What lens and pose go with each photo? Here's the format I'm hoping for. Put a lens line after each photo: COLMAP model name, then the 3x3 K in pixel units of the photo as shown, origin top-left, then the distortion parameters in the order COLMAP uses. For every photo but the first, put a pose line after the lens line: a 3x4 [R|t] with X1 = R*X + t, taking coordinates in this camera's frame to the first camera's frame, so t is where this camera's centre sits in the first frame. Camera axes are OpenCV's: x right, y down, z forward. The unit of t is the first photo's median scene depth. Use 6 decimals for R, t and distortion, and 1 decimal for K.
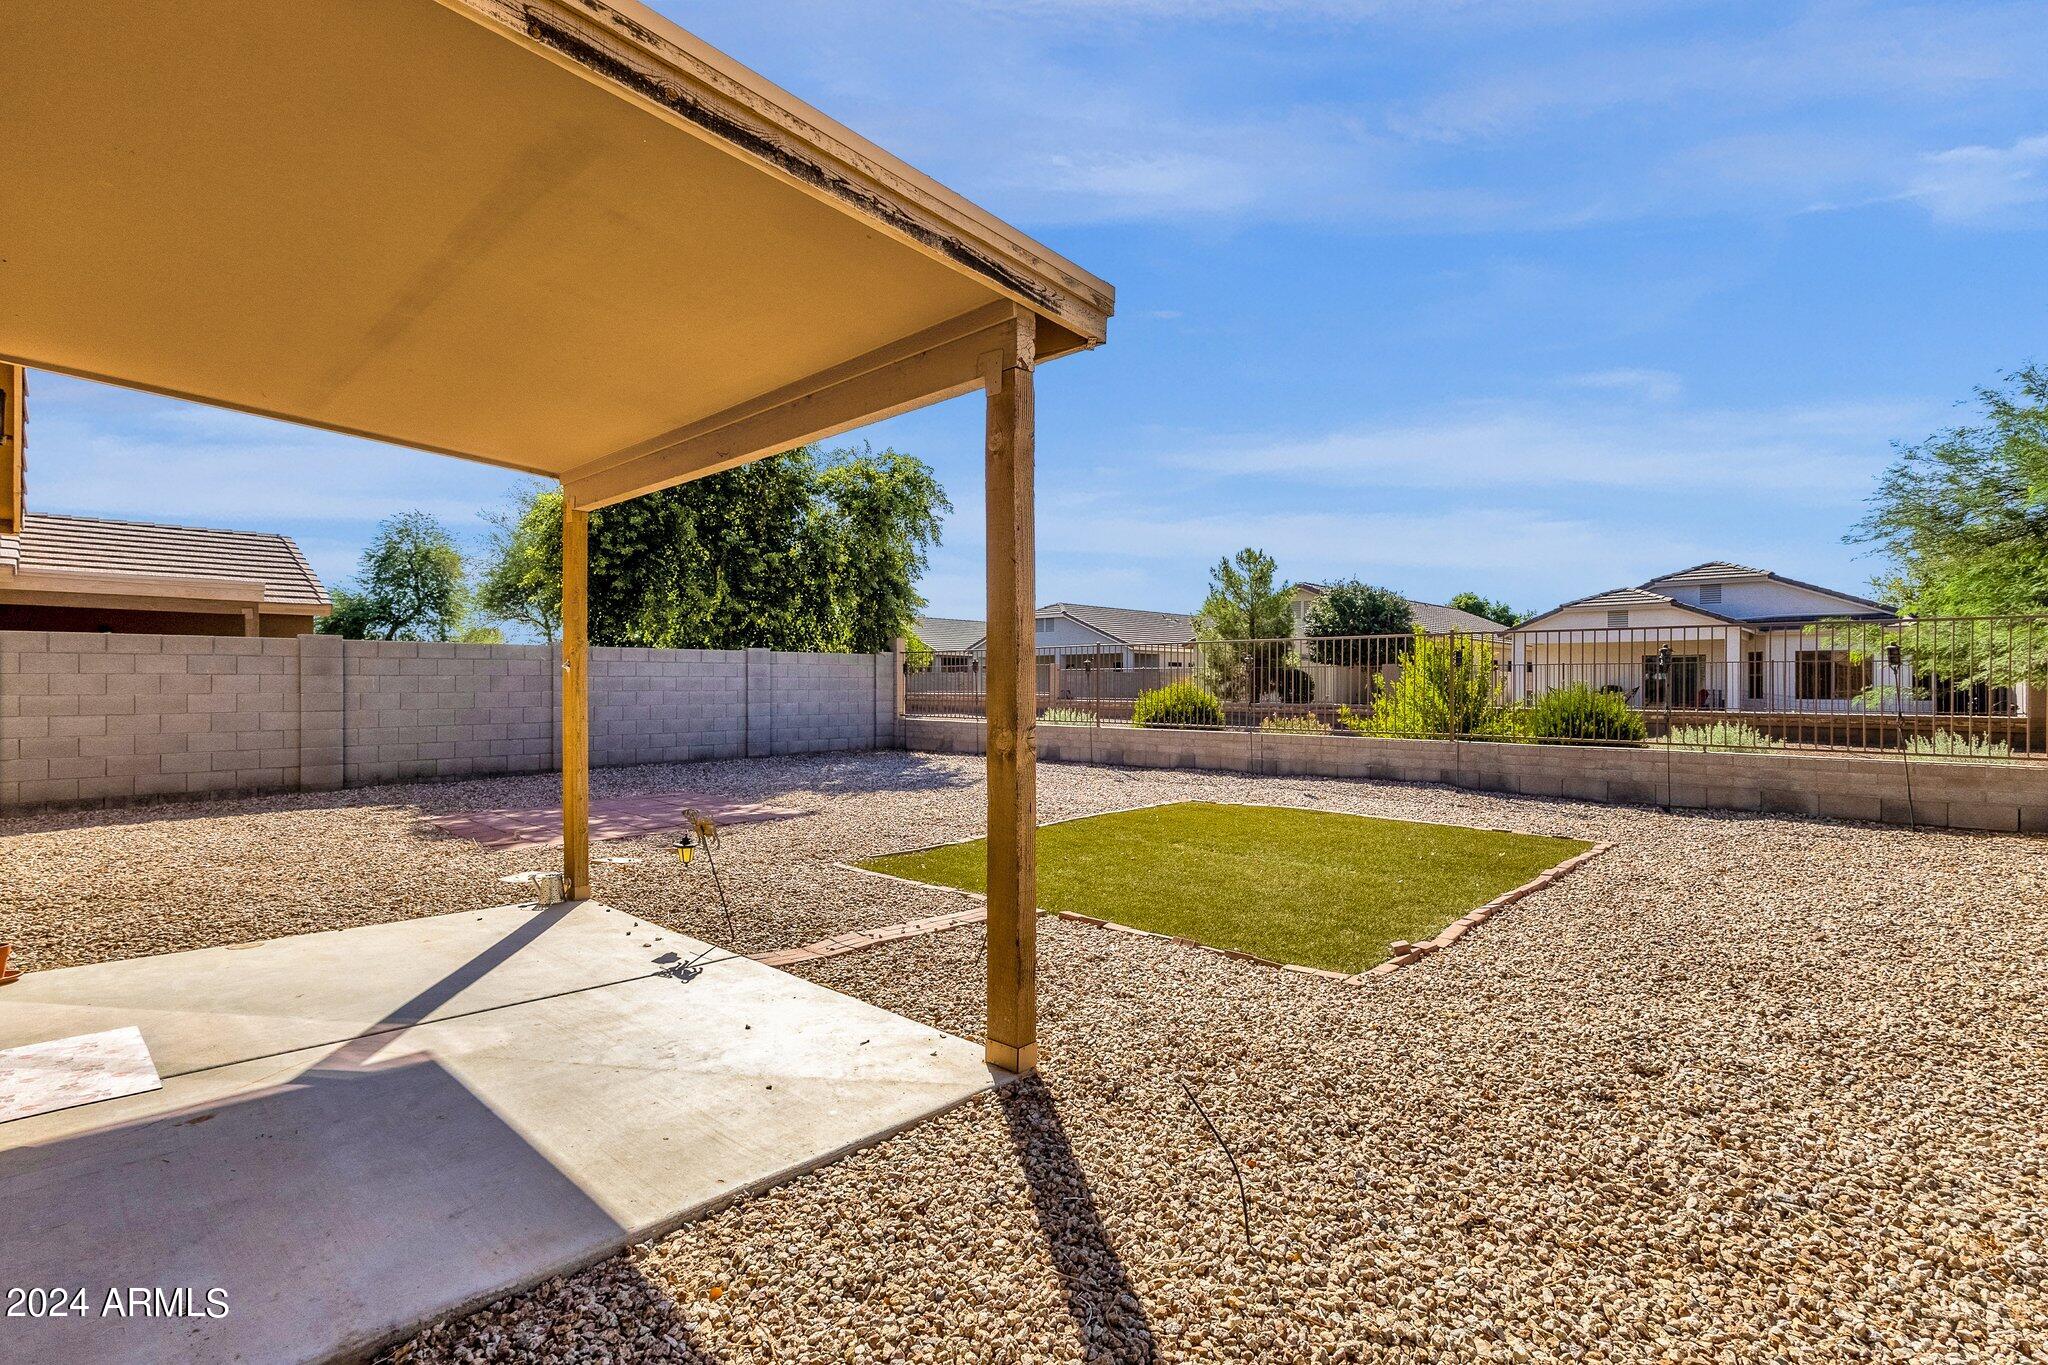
lens RADIAL K [[947.4, 0, 1032.7], [0, 947.4, 683.6], [0, 0, 1]] dist [0.002585, 0.000616]
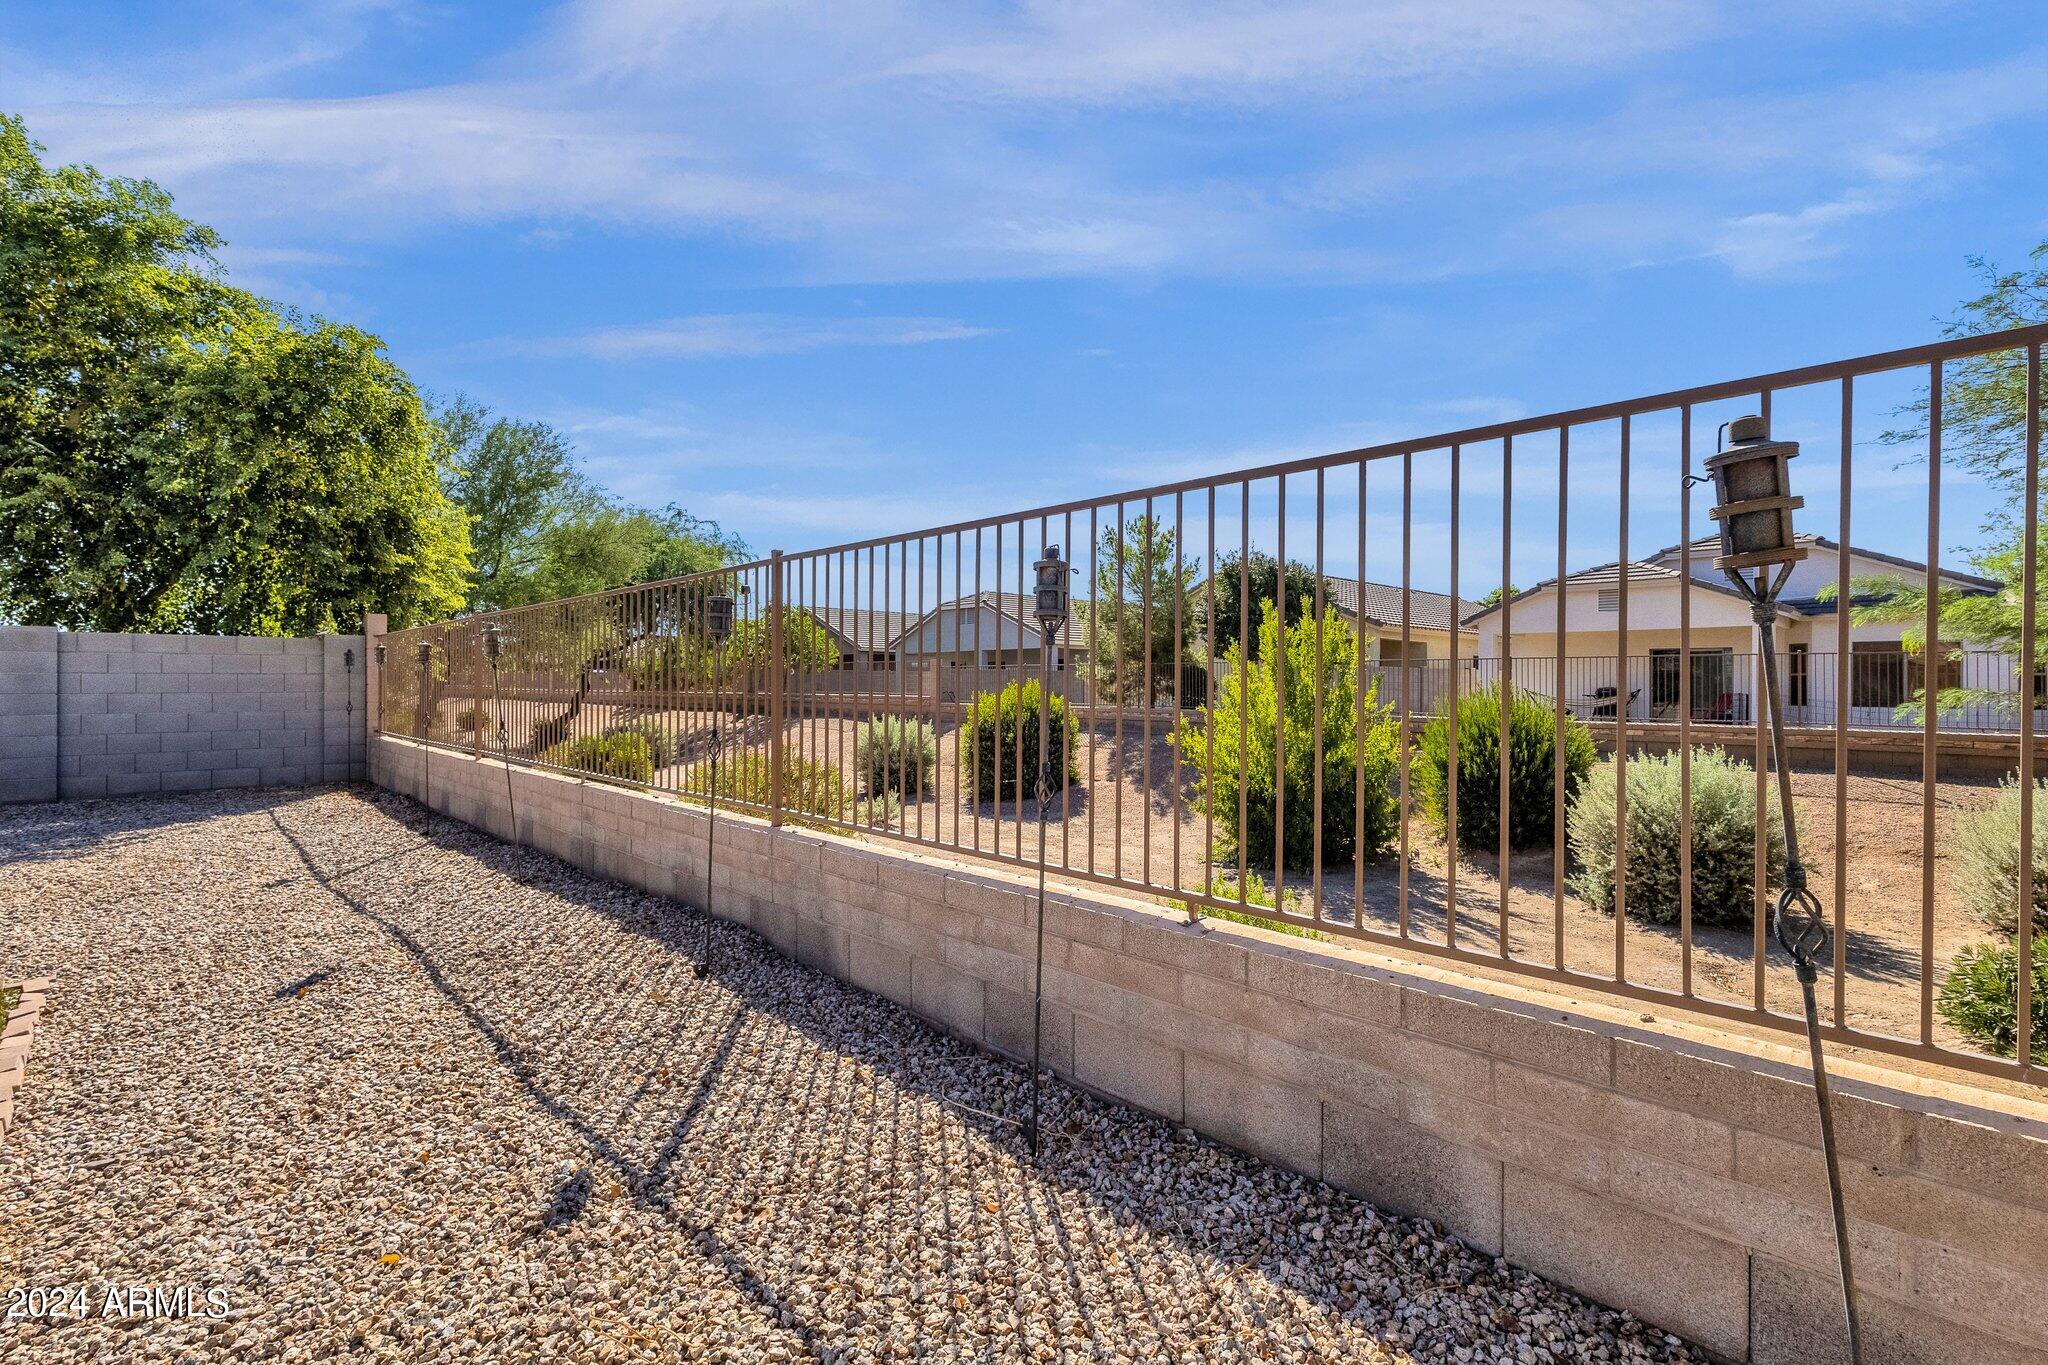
lens RADIAL K [[993.6, 0, 1019.0], [0, 993.6, 685.4], [0, 0, 1]] dist [0.003752, 0.000828]
pose [[0.999270, 0.002550, -0.038120, 0.194124], [-0.002433, 0.999992, 0.003120, 0.000036], [0.038127, -0.003025, 0.999268, 0.203240]]
